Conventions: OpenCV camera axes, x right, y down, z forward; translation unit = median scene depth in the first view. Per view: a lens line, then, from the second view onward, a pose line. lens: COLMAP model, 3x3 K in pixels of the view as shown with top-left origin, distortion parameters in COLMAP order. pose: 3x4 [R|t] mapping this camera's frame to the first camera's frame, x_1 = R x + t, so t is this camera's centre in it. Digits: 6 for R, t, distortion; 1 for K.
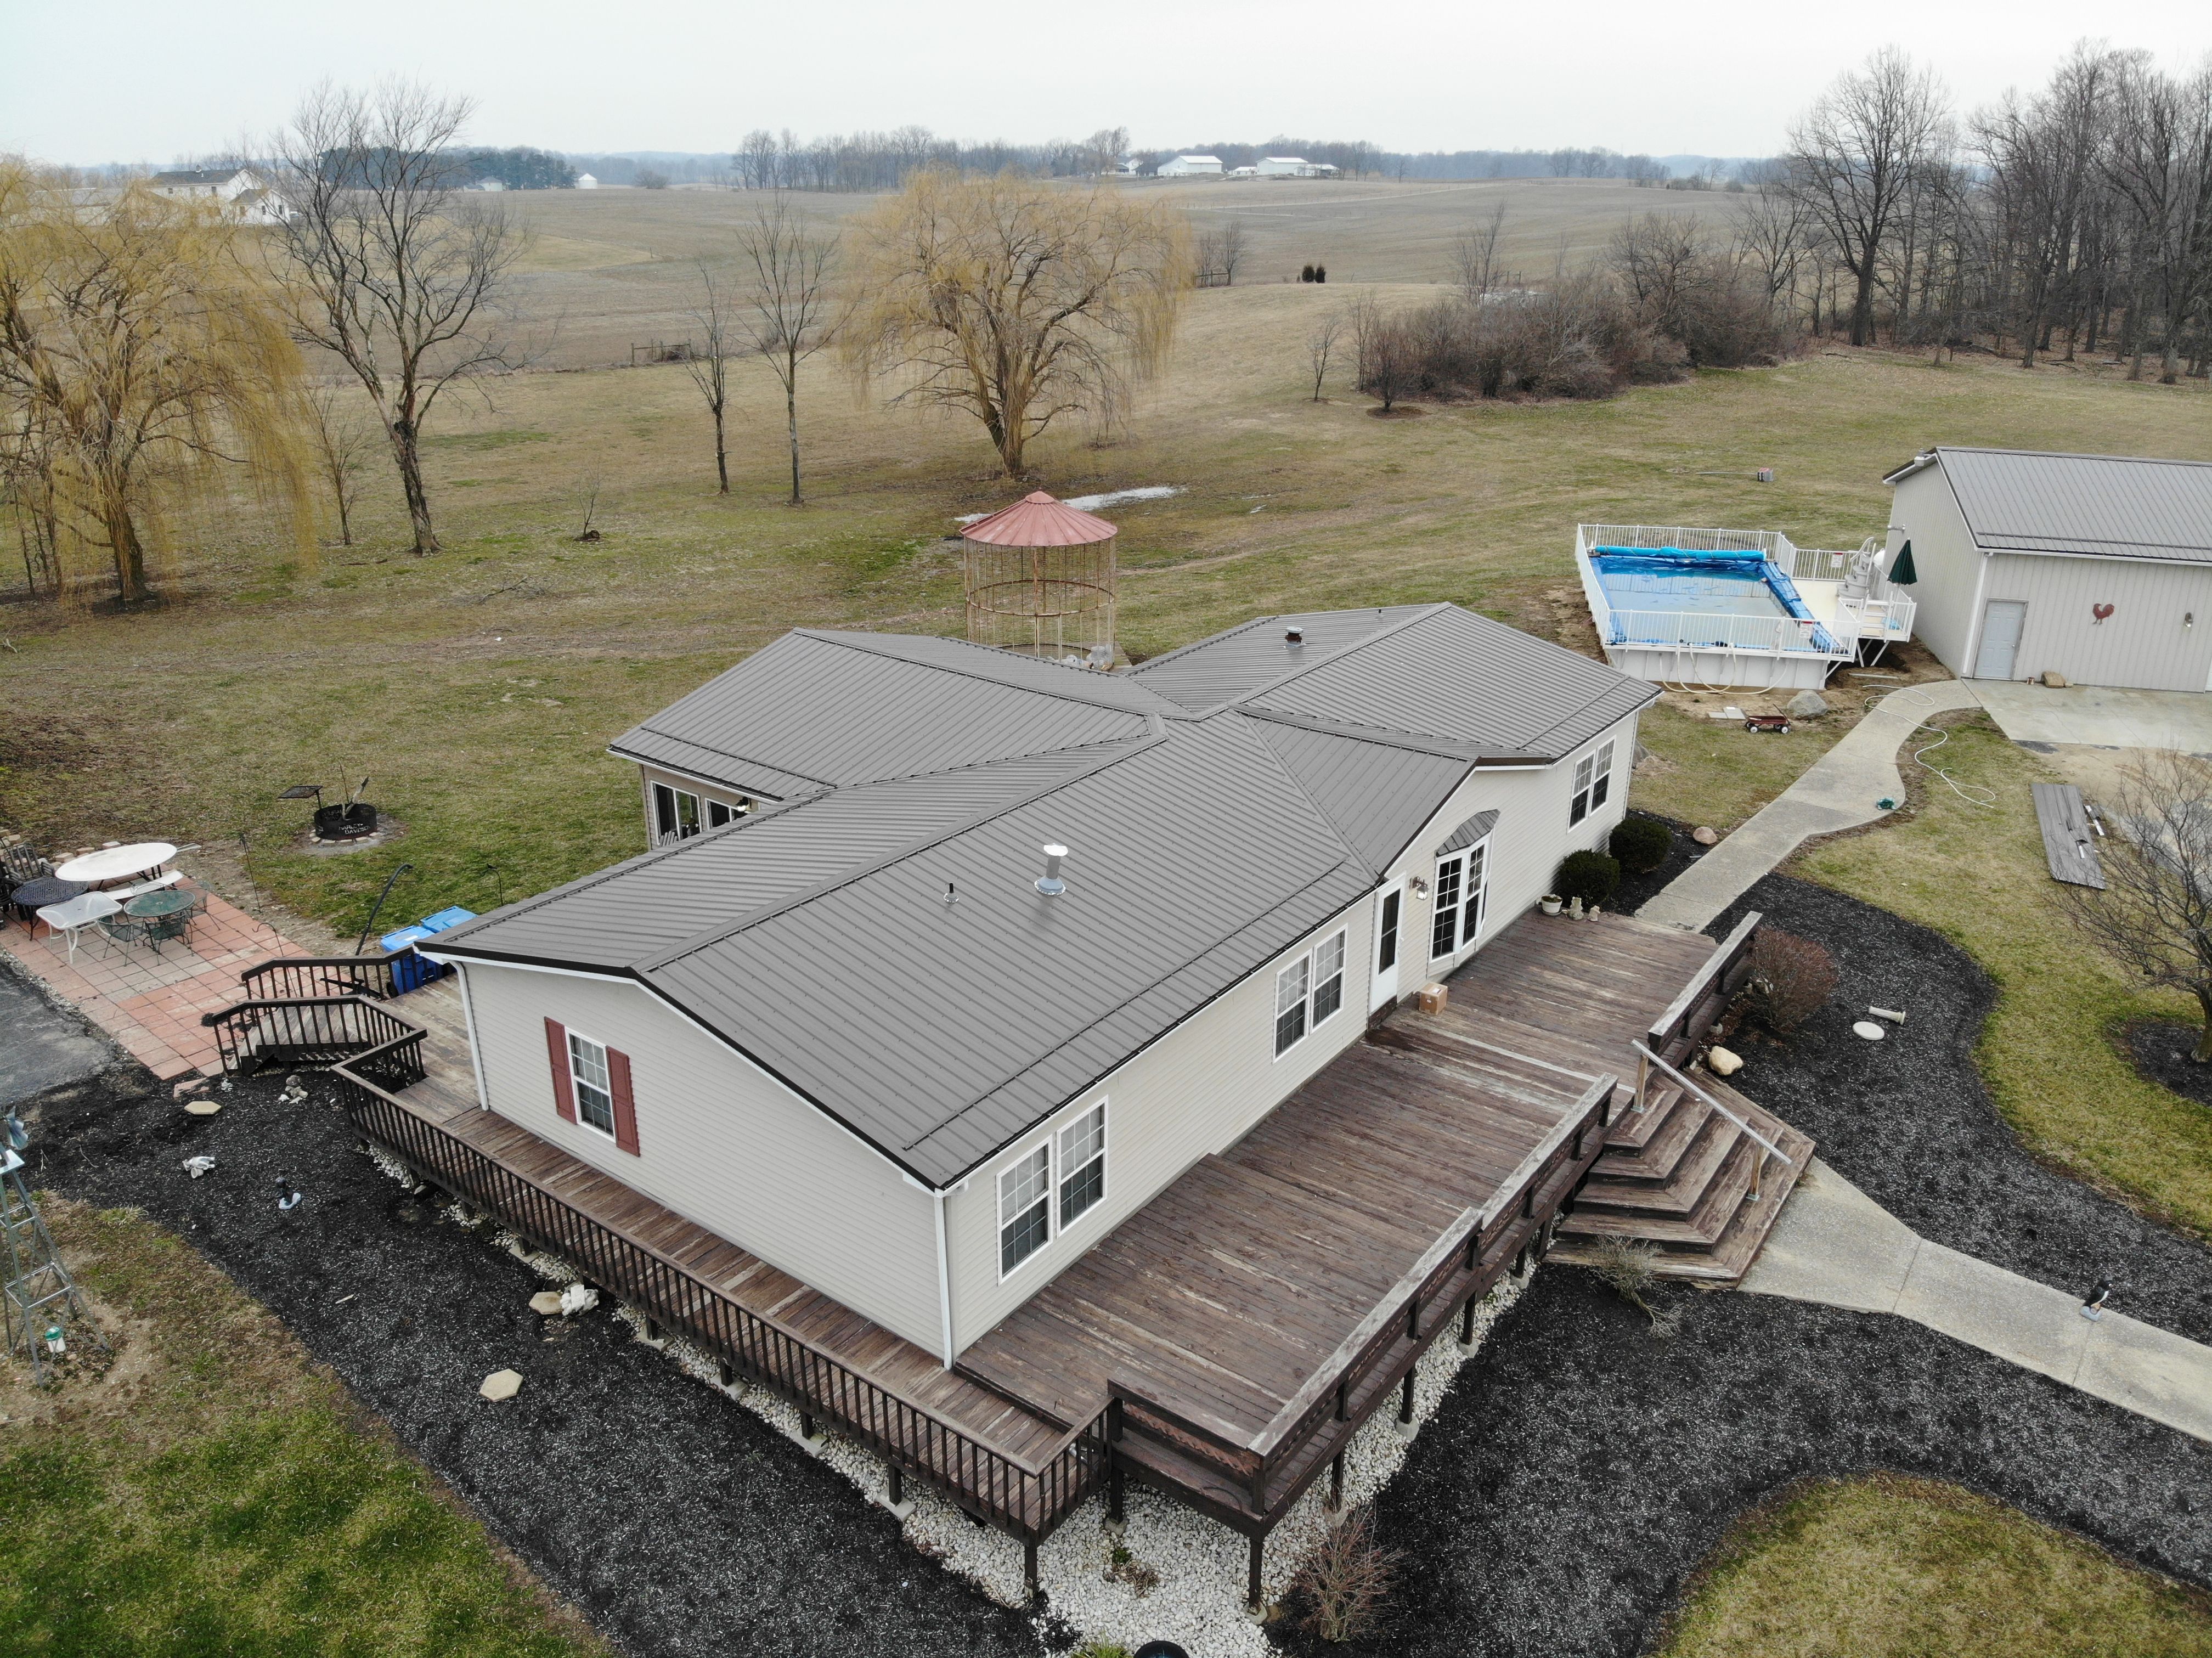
lens RADIAL K [[1623.2, 0, 1088.2], [0, 1623.2, 811.8], [0, 0, 1]] dist [0.059894, -0.167586]
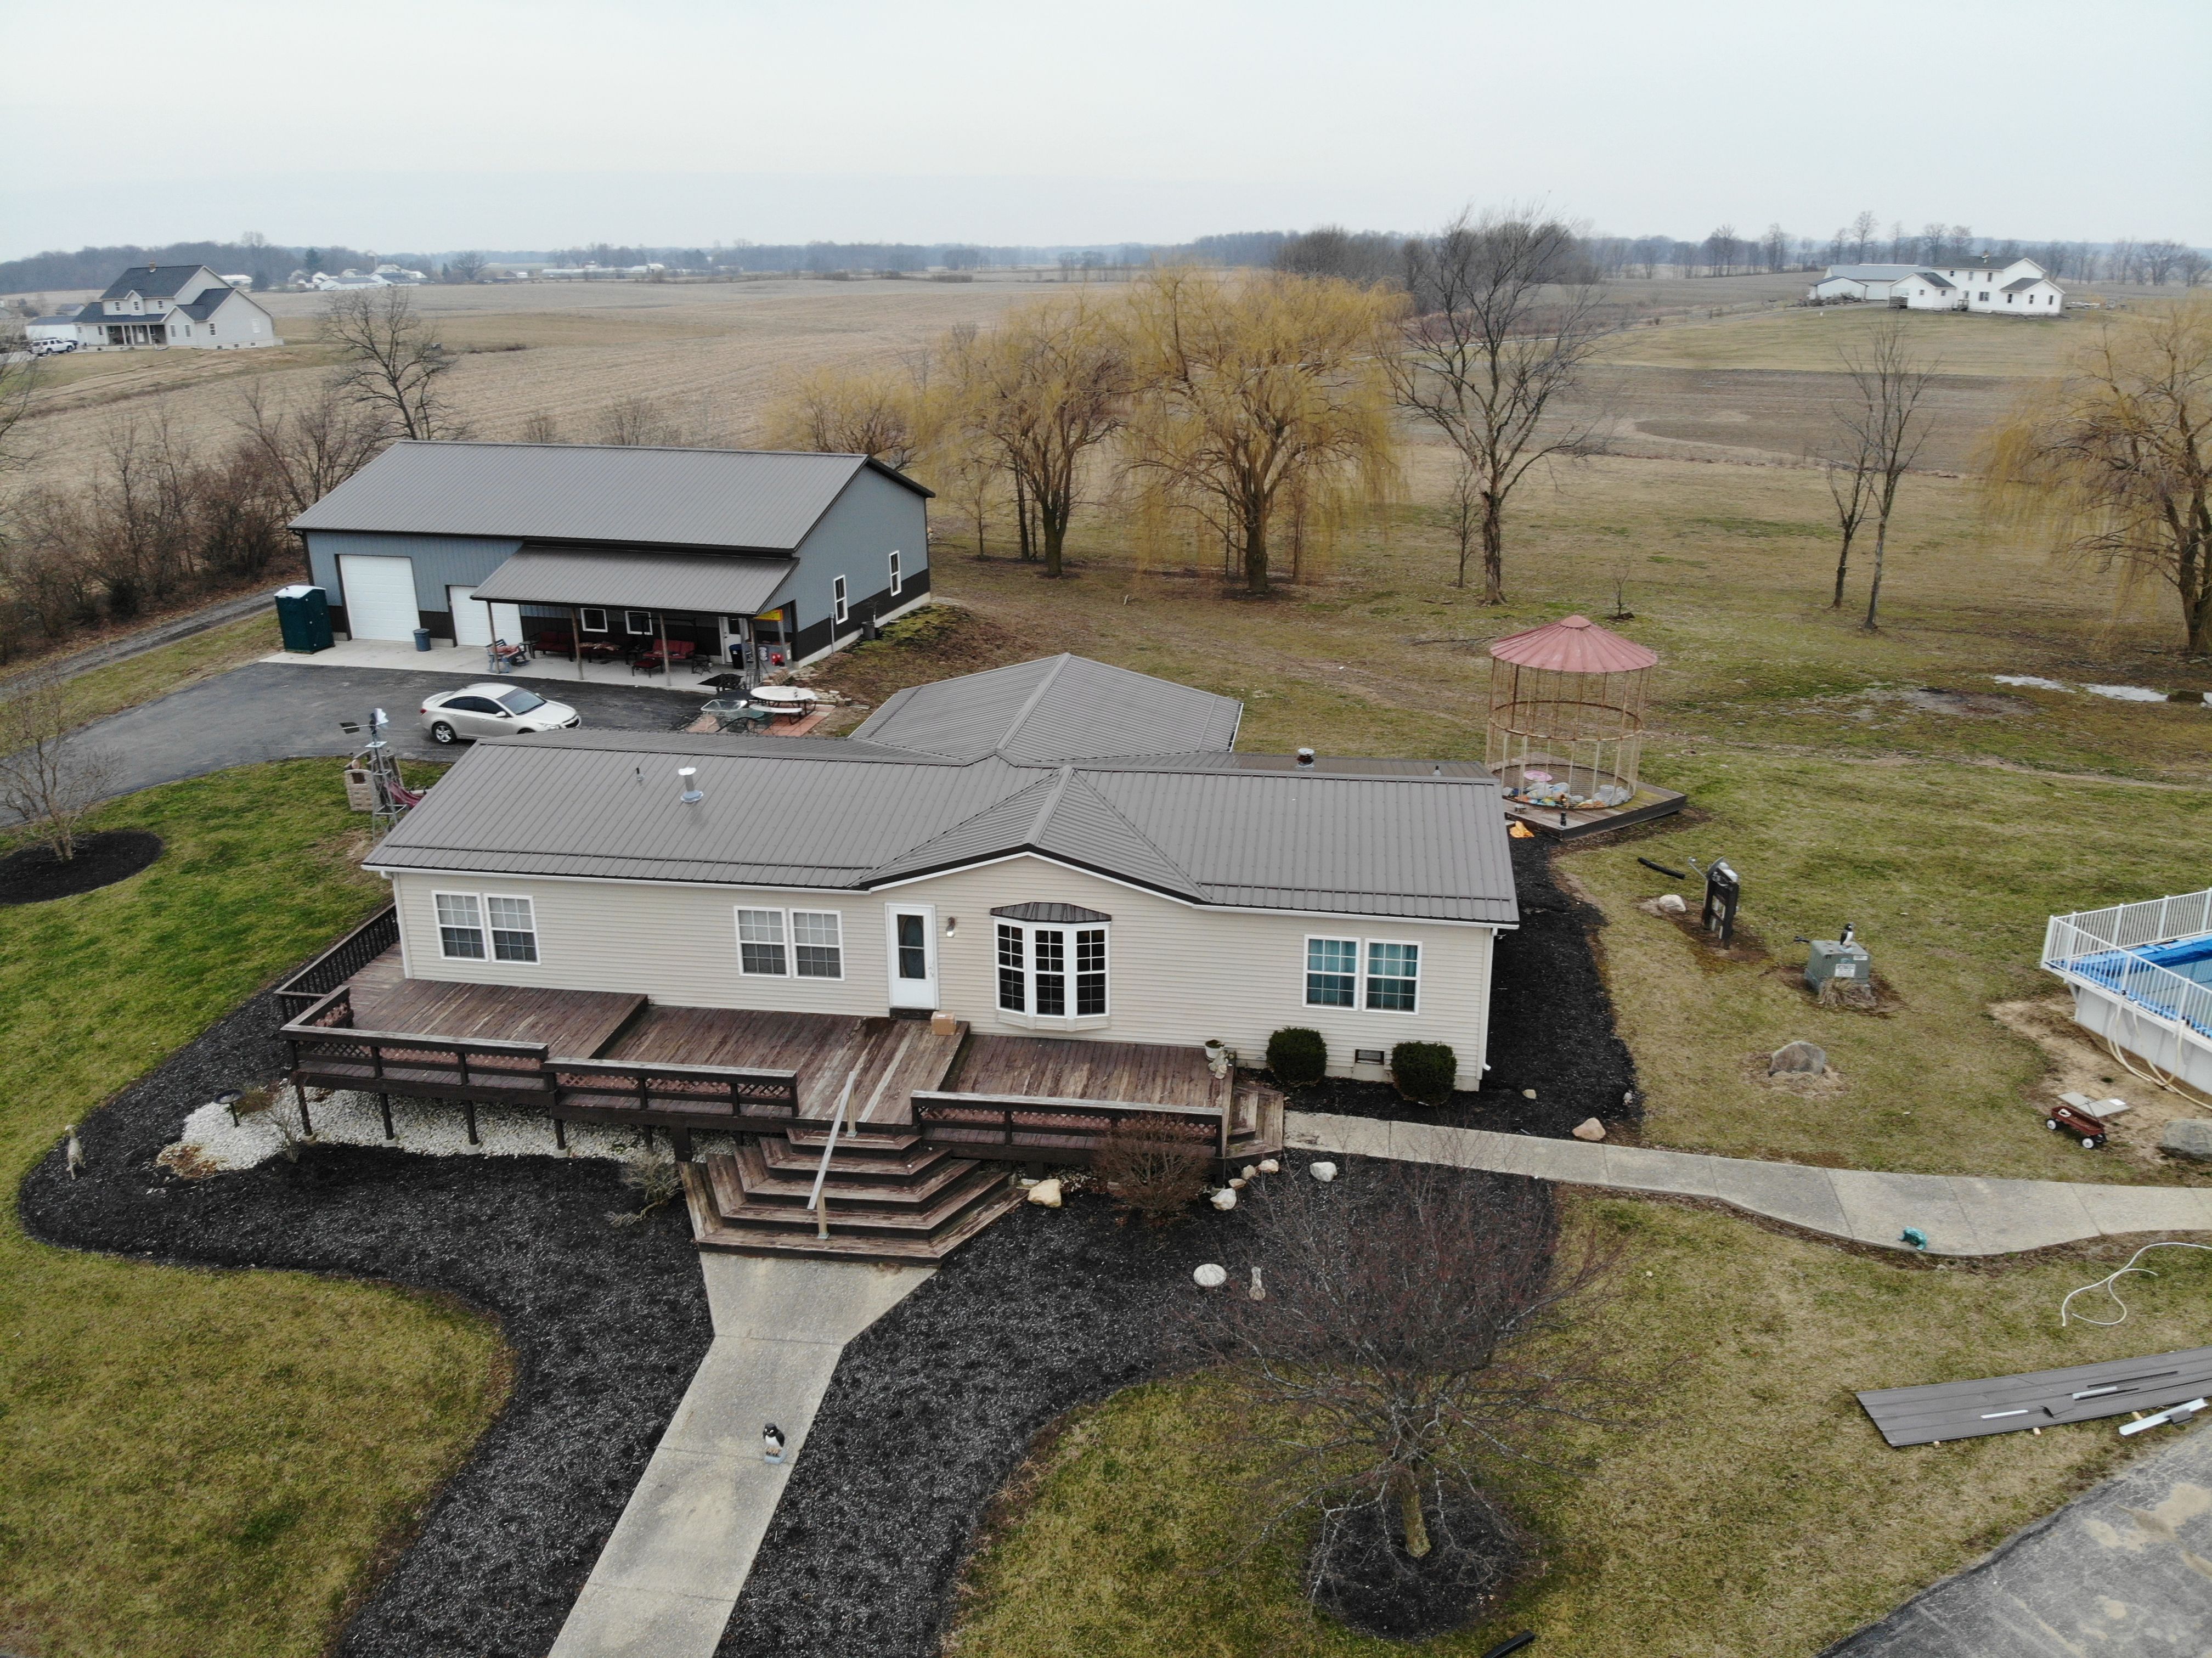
lens RADIAL K [[1623.2, 0, 1100.7], [0, 1623.2, 768.0], [0, 0, 1]] dist [0.059894, -0.167586]
pose [[0.476794, 0.262077, -0.839037, 1.049311], [-0.317428, 0.941444, 0.113682, -0.199198], [0.819700, 0.212131, 0.532065, 0.375860]]
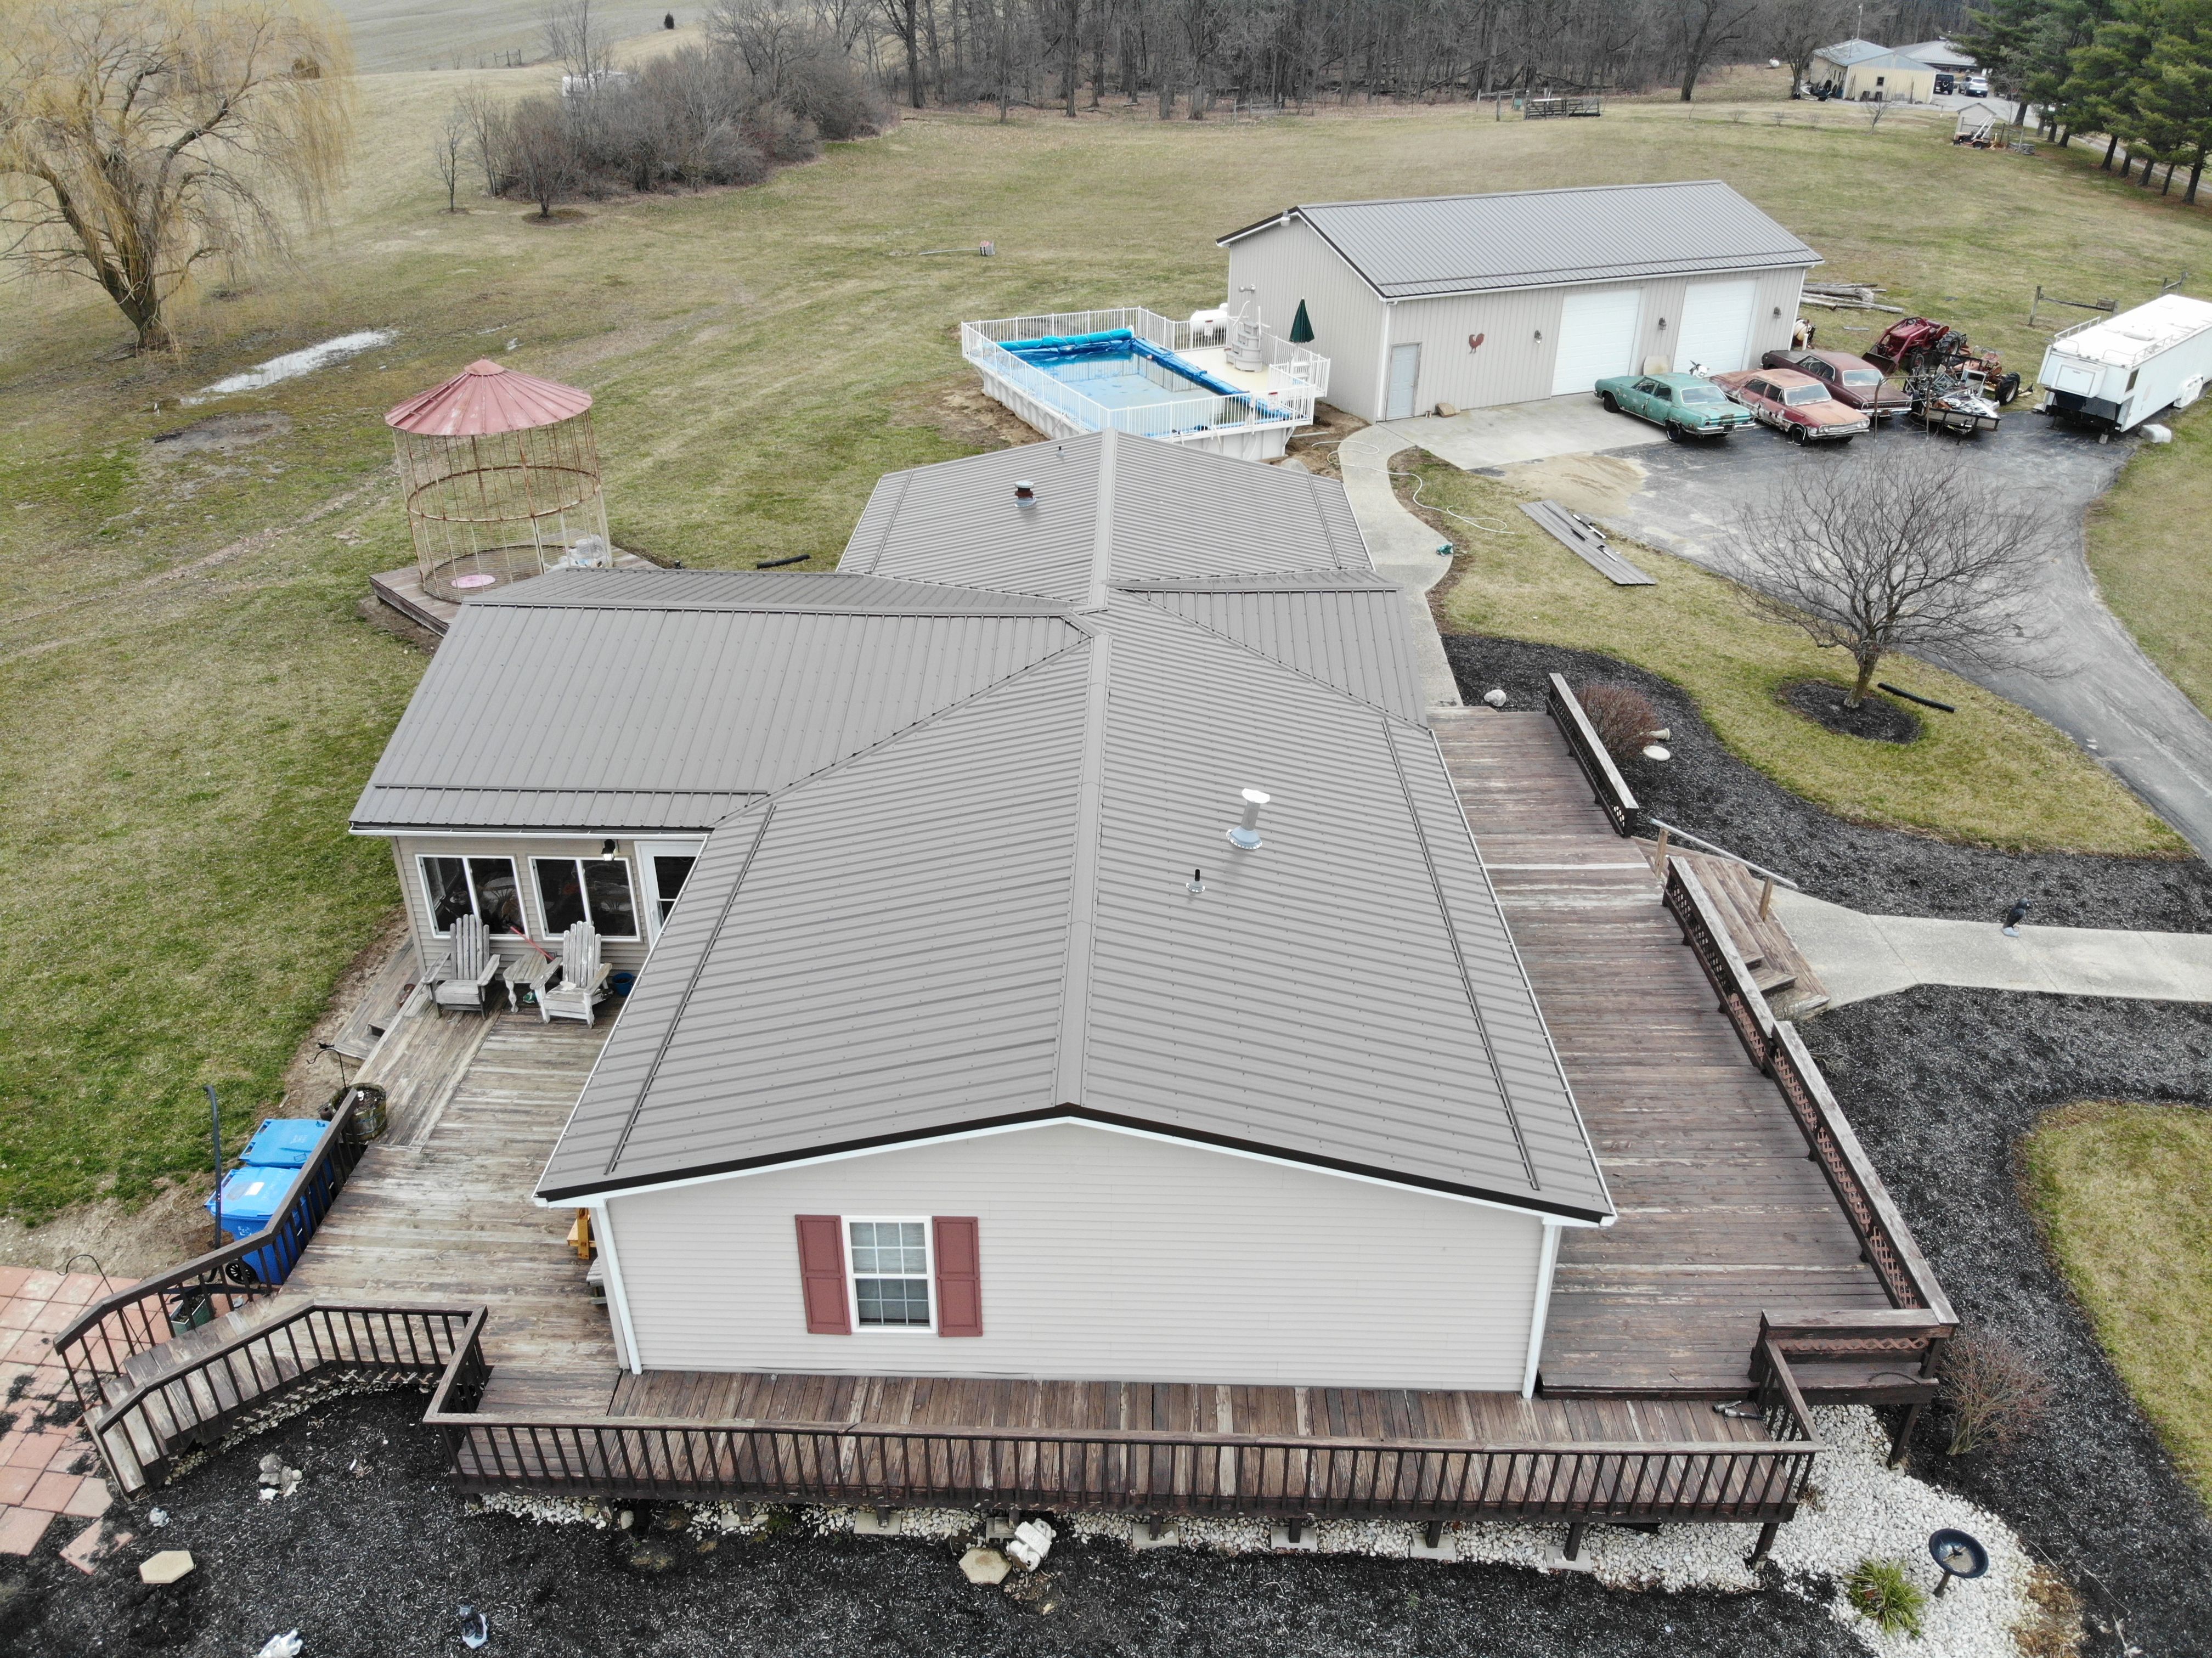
lens RADIAL K [[1623.2, 0, 1096.1], [0, 1623.2, 829.2], [0, 0, 1]] dist [0.059894, -0.167586]
pose [[0.811720, -0.281384, 0.511795, -0.389408], [0.211901, 0.958468, 0.190883, -0.102524], [-0.544251, -0.046494, 0.837633, 0.247709]]
